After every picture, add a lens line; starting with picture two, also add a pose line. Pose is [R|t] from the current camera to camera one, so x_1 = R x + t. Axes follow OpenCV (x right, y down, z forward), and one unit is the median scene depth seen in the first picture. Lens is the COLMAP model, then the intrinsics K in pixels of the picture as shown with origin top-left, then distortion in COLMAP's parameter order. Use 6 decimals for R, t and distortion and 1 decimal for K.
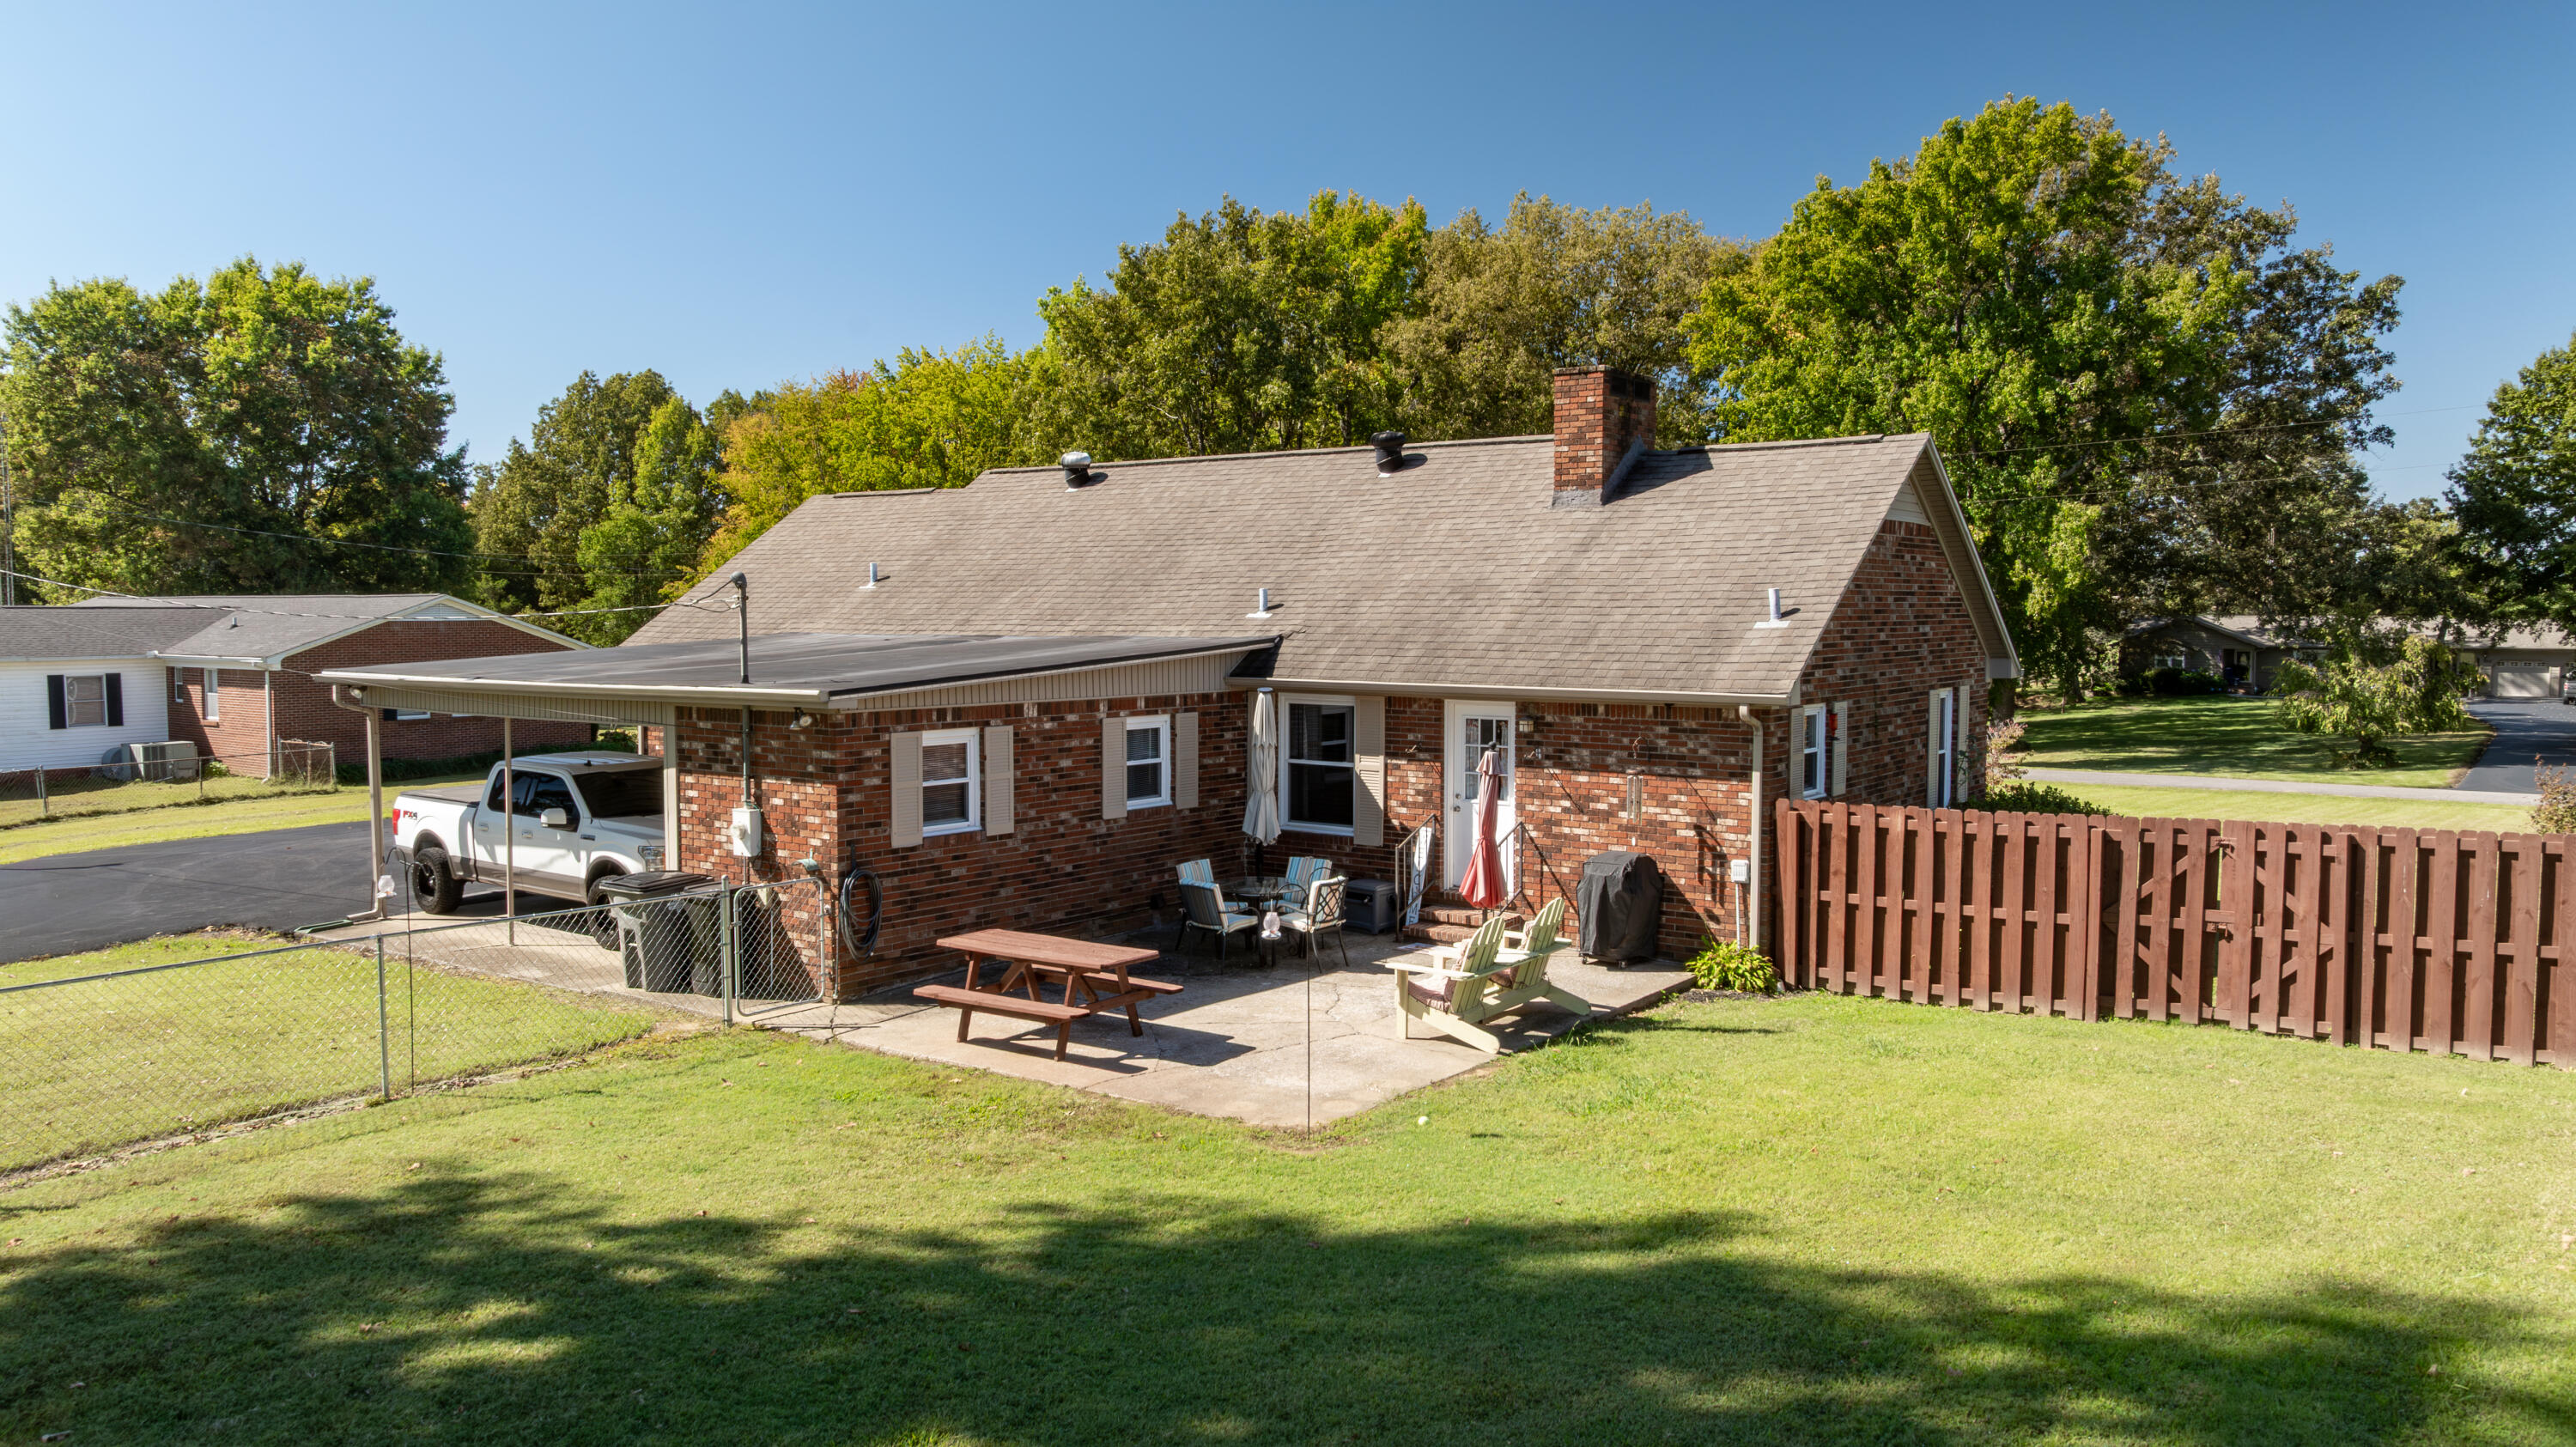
lens RADIAL K [[1801.5, 0, 1292.4], [0, 1801.5, 721.4], [0, 0, 1]] dist [-0.013223, 0.004402]
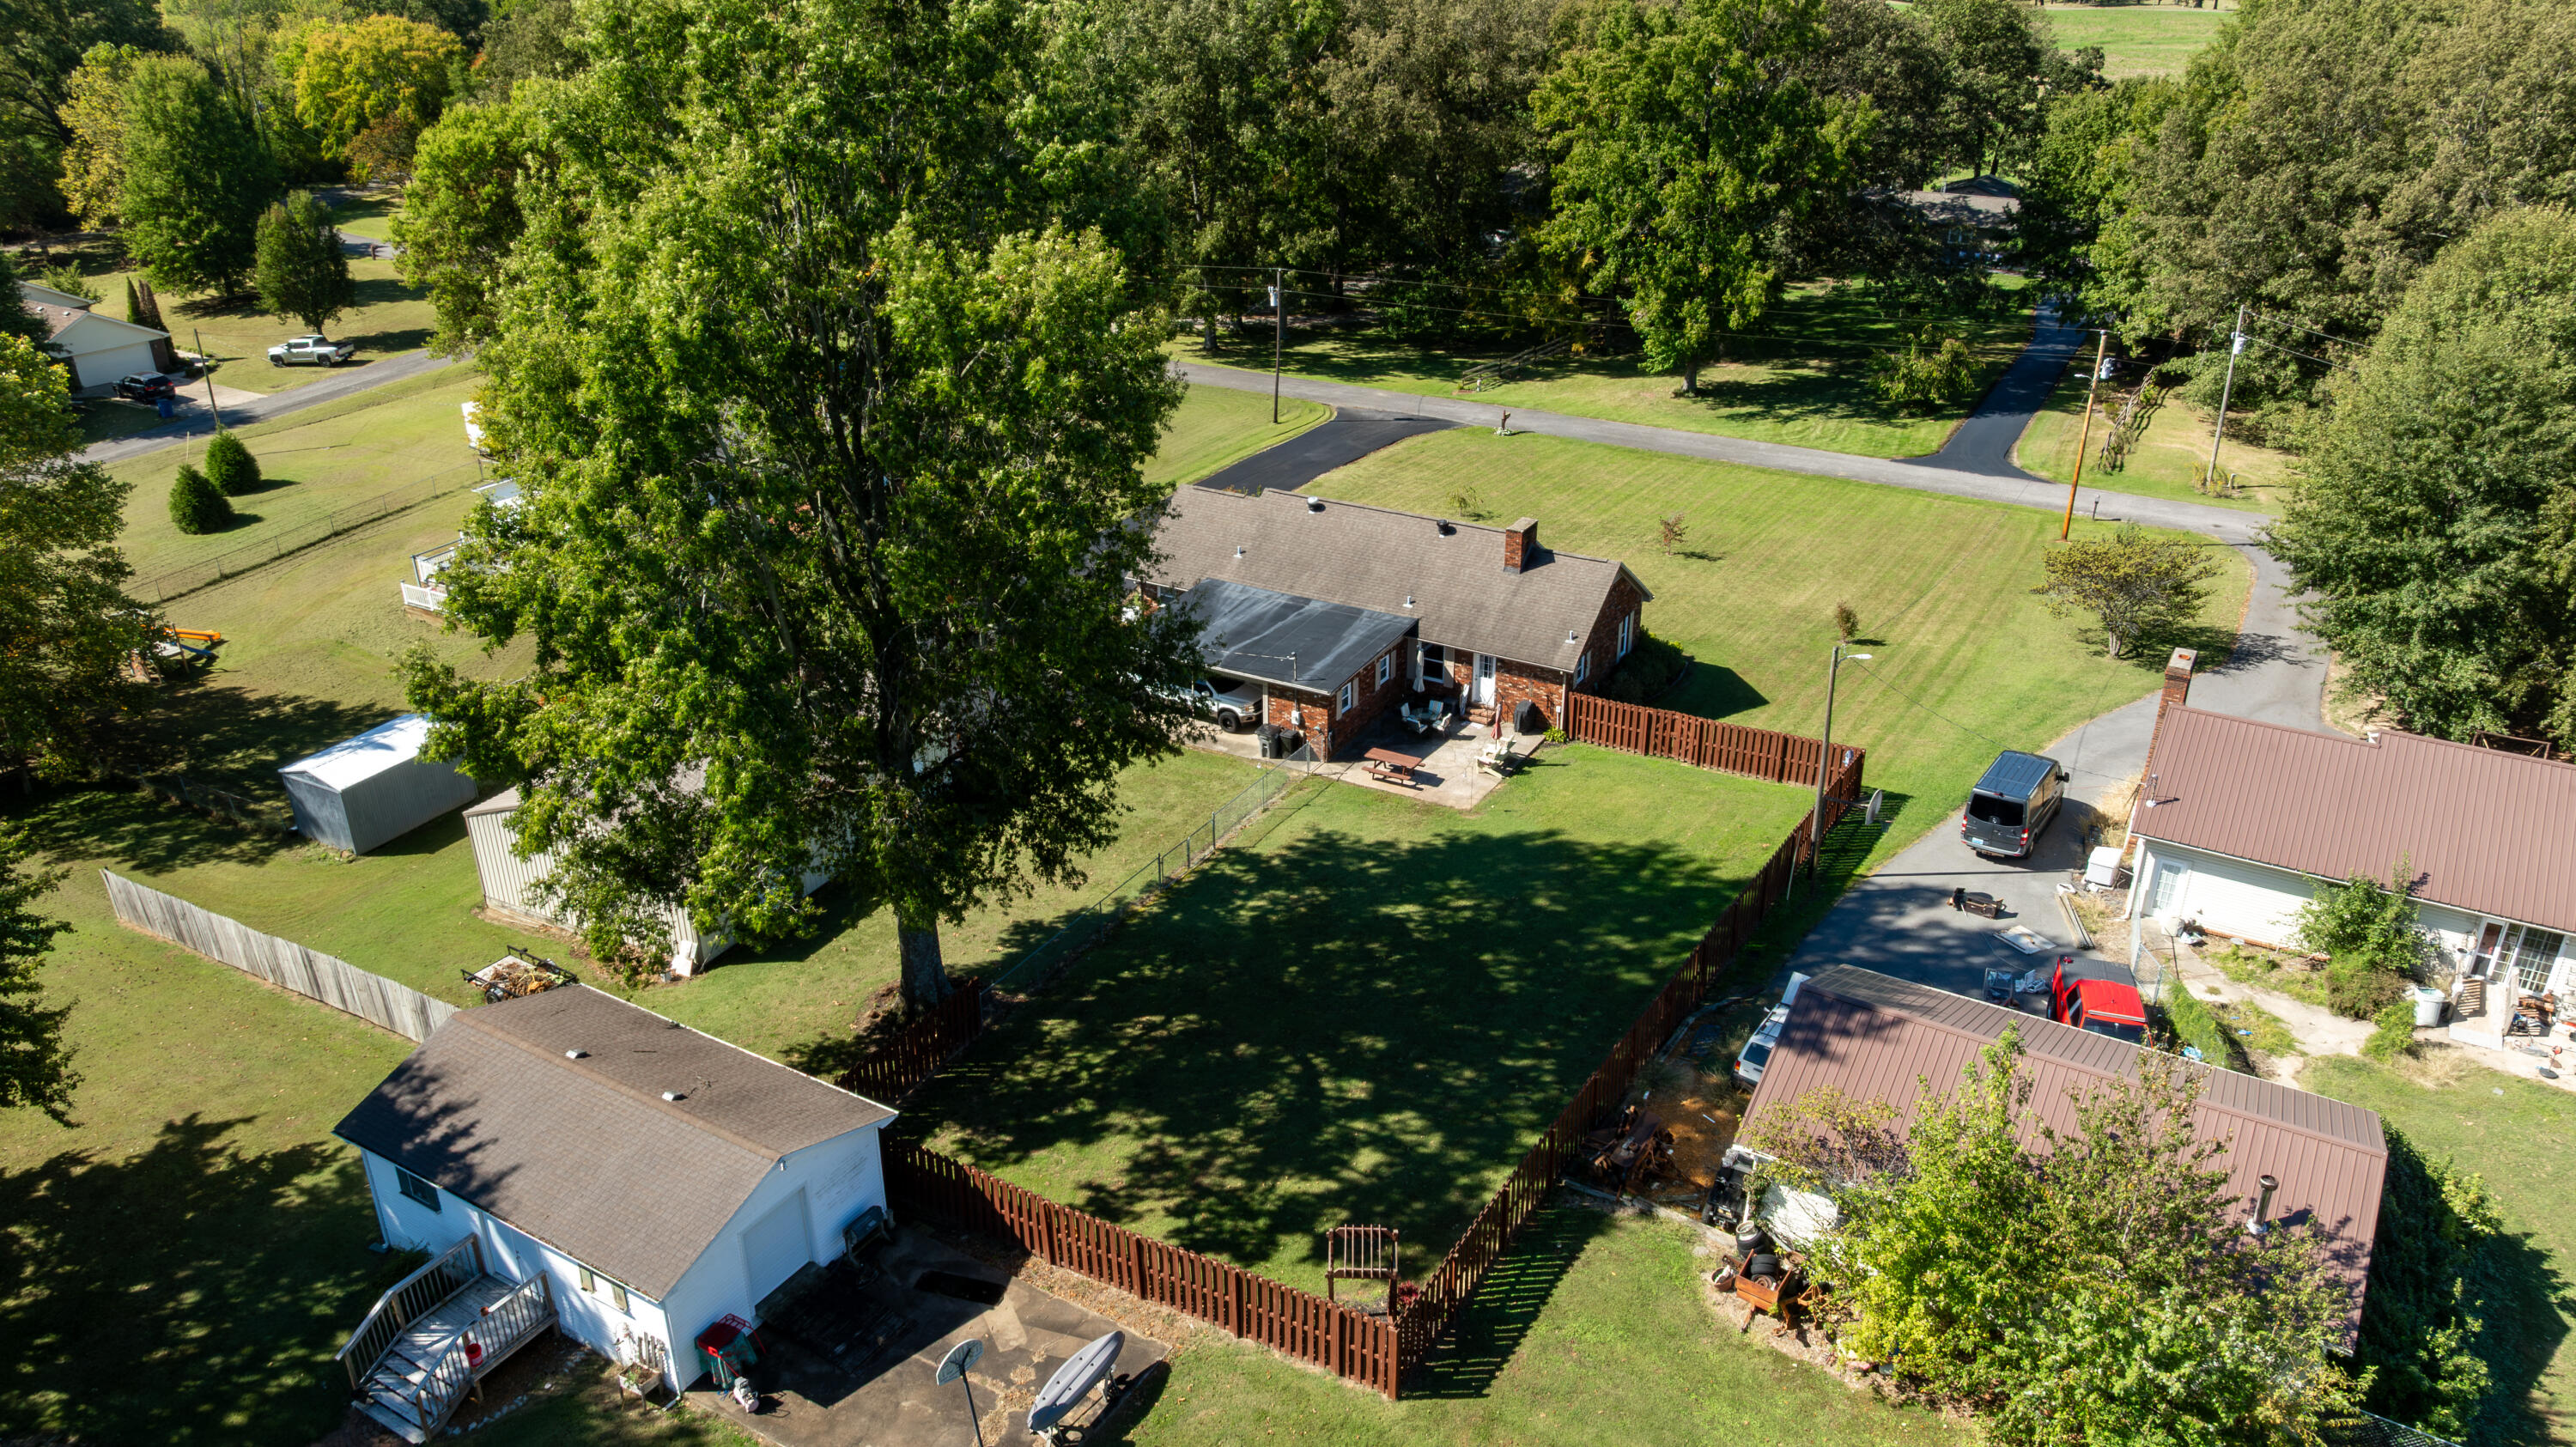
lens RADIAL K [[1801.5, 0, 1283.5], [0, 1801.5, 734.1], [0, 0, 1]] dist [-0.013223, 0.004402]
pose [[0.994071, -0.048068, 0.097536, -0.550902], [0.008621, 0.929004, 0.369969, -1.014220], [-0.108395, -0.366935, 0.923910, -1.931191]]
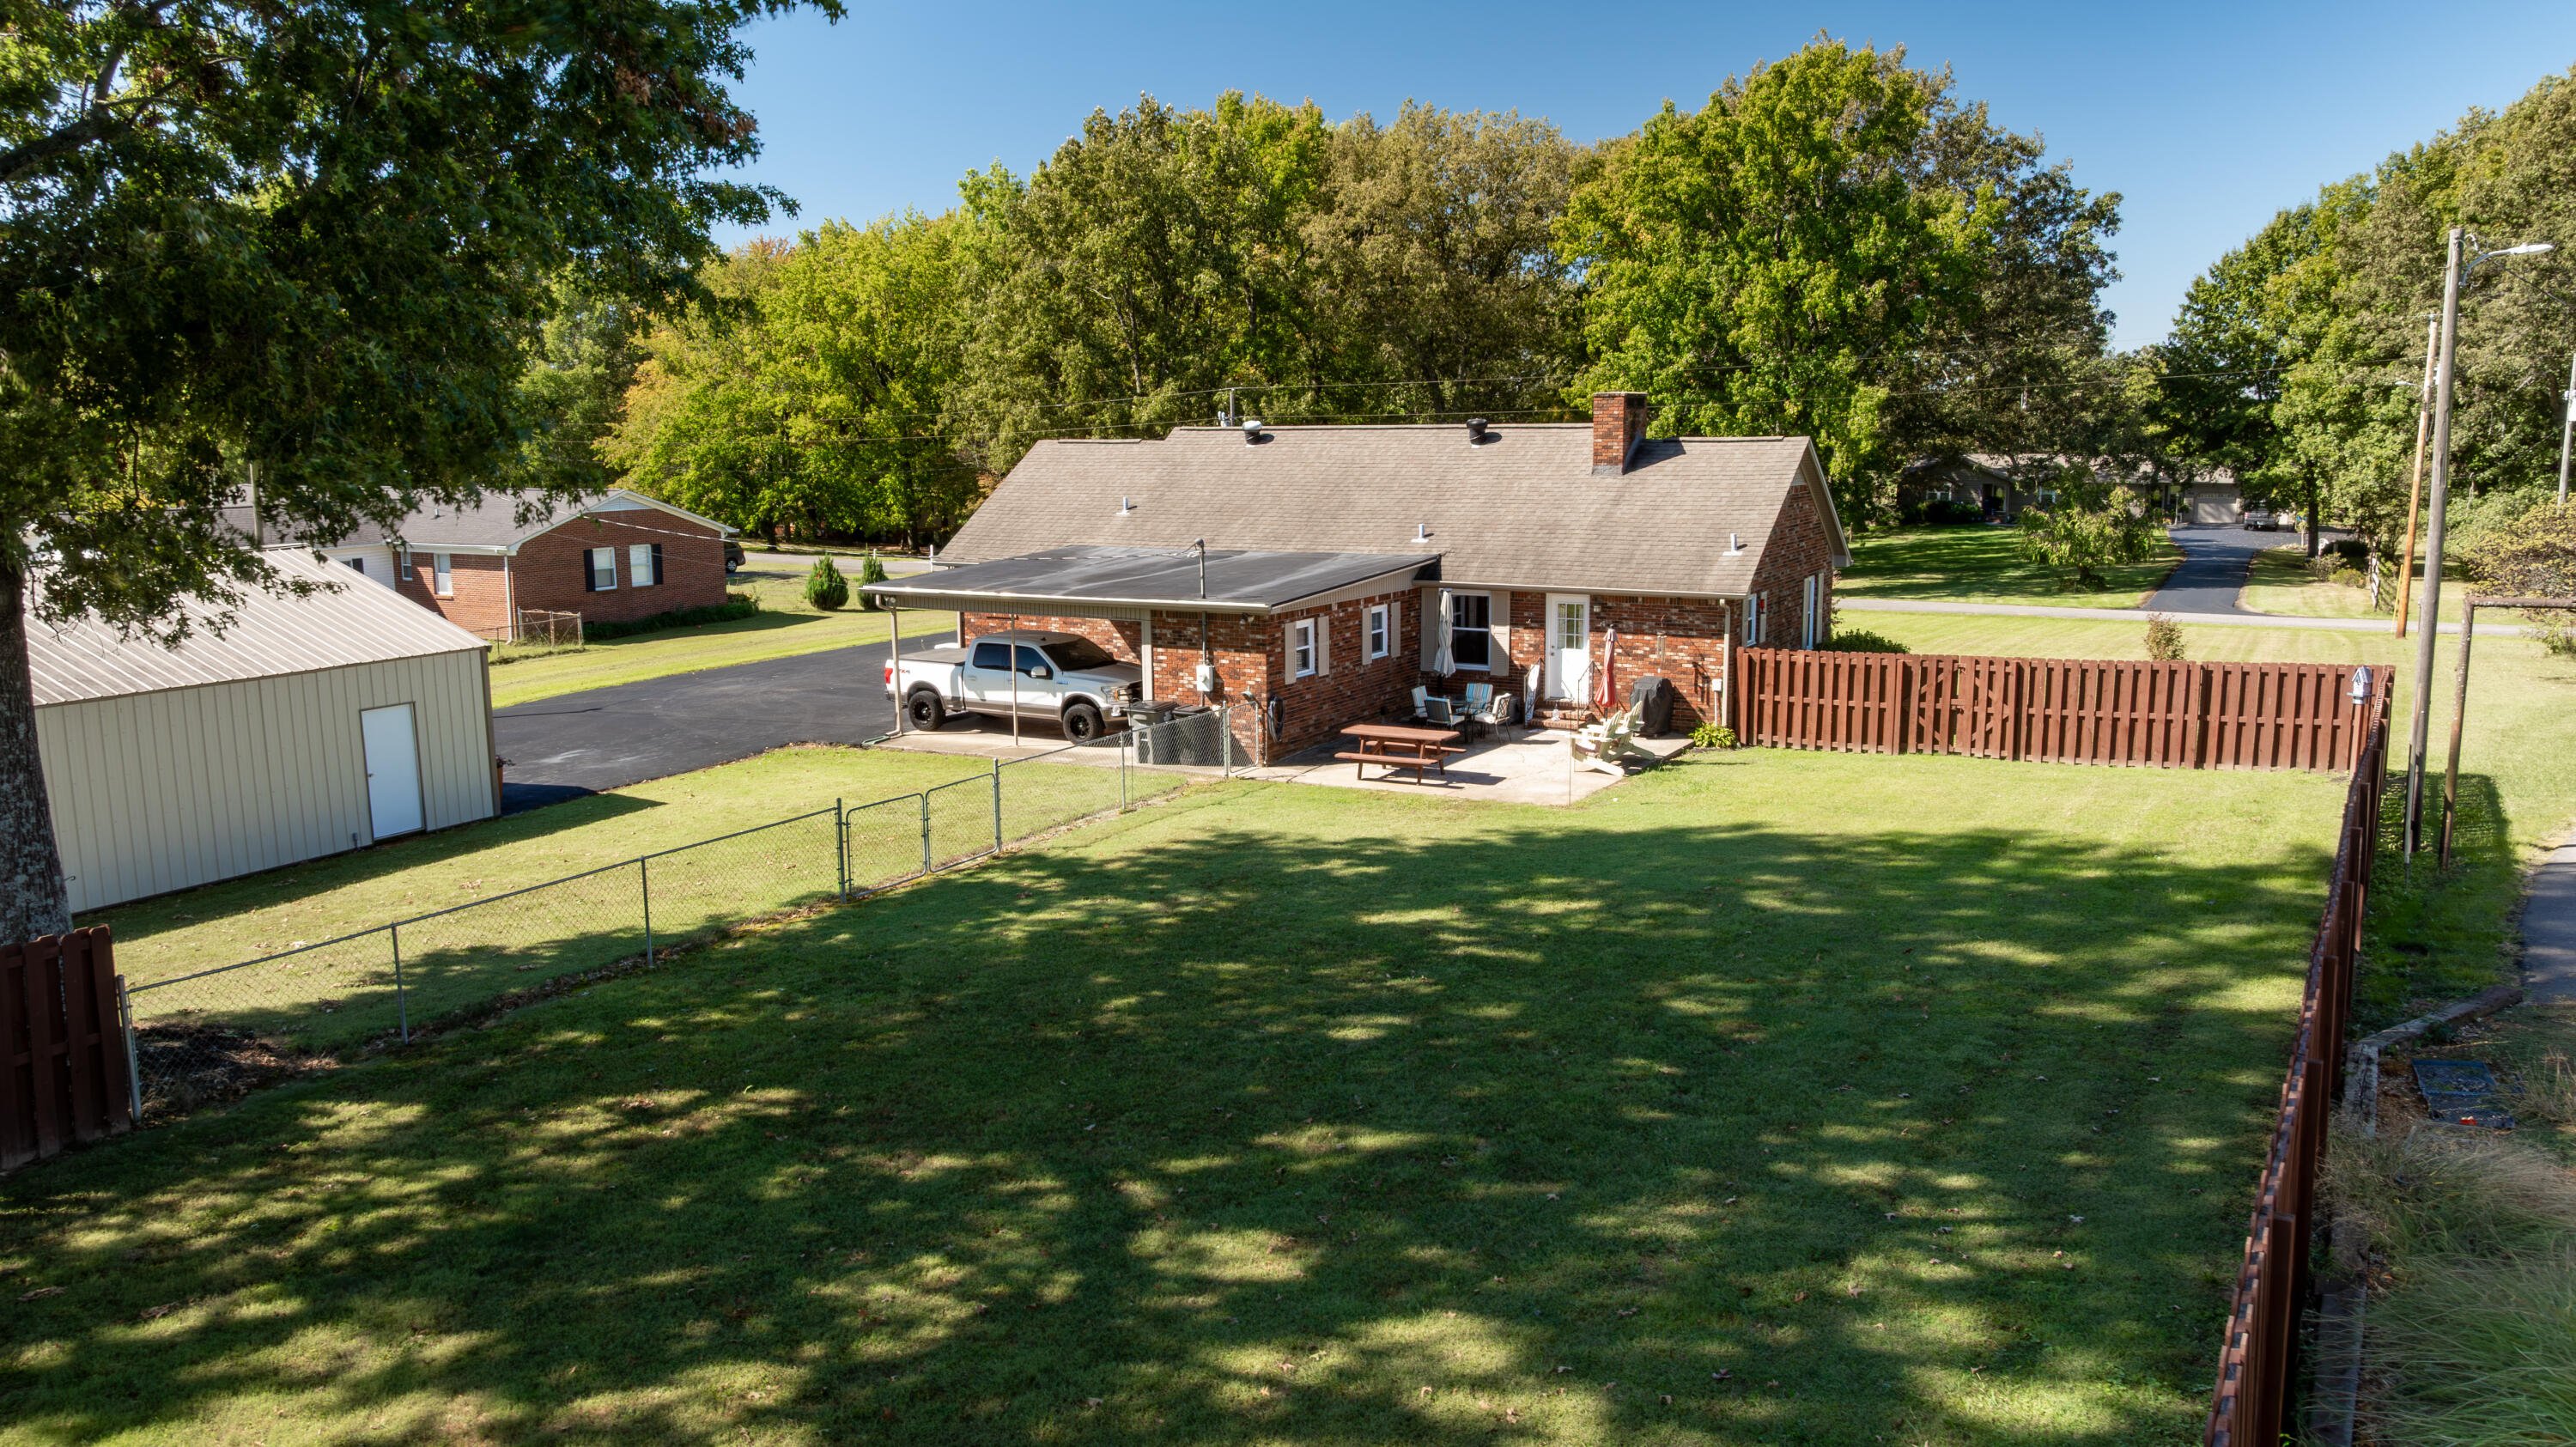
lens RADIAL K [[1801.5, 0, 1293.9], [0, 1801.5, 720.8], [0, 0, 1]] dist [-0.013223, 0.004402]
pose [[0.993617, -0.027719, 0.109348, -0.332347], [0.016637, 0.994749, 0.100982, -0.064854], [-0.111573, -0.098518, 0.988861, -0.683191]]
